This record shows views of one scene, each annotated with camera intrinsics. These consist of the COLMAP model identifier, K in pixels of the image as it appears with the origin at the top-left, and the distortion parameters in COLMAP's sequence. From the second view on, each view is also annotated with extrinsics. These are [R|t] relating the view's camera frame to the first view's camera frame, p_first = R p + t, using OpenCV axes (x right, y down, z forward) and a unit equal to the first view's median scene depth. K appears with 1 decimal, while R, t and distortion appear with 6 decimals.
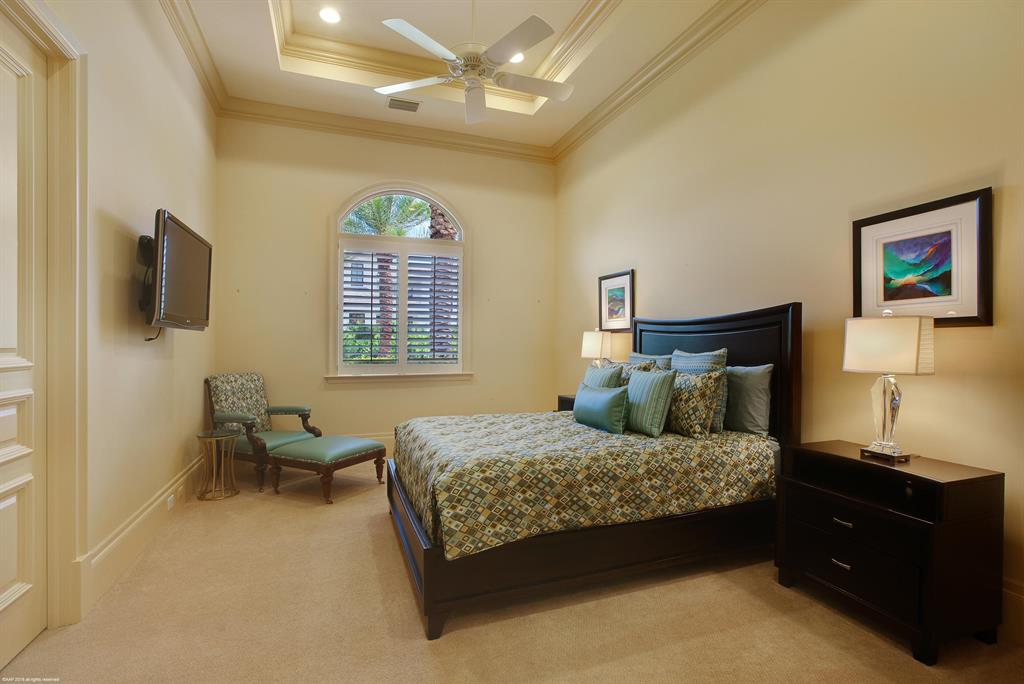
lens RADIAL K [[482.2, 0, 511.5], [0, 482.2, 345.5], [0, 0, 1]] dist [0.004652, 0.000259]
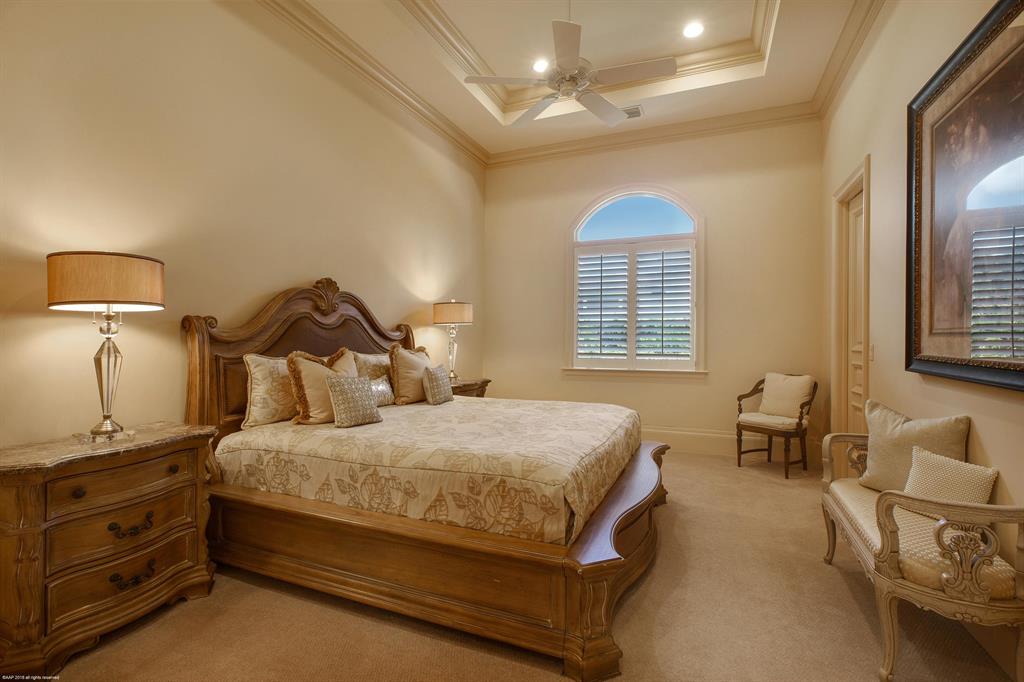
lens RADIAL K [[462.6, 0, 514.3], [0, 462.6, 337.4], [0, 0, 1]] dist [-0.027222, -0.000170]
pose [[0.731072, -0.001219, -0.682299, 0.278986], [-0.004063, 0.999973, -0.006140, -0.001934], [0.682288, 0.007261, 0.731047, 0.105690]]
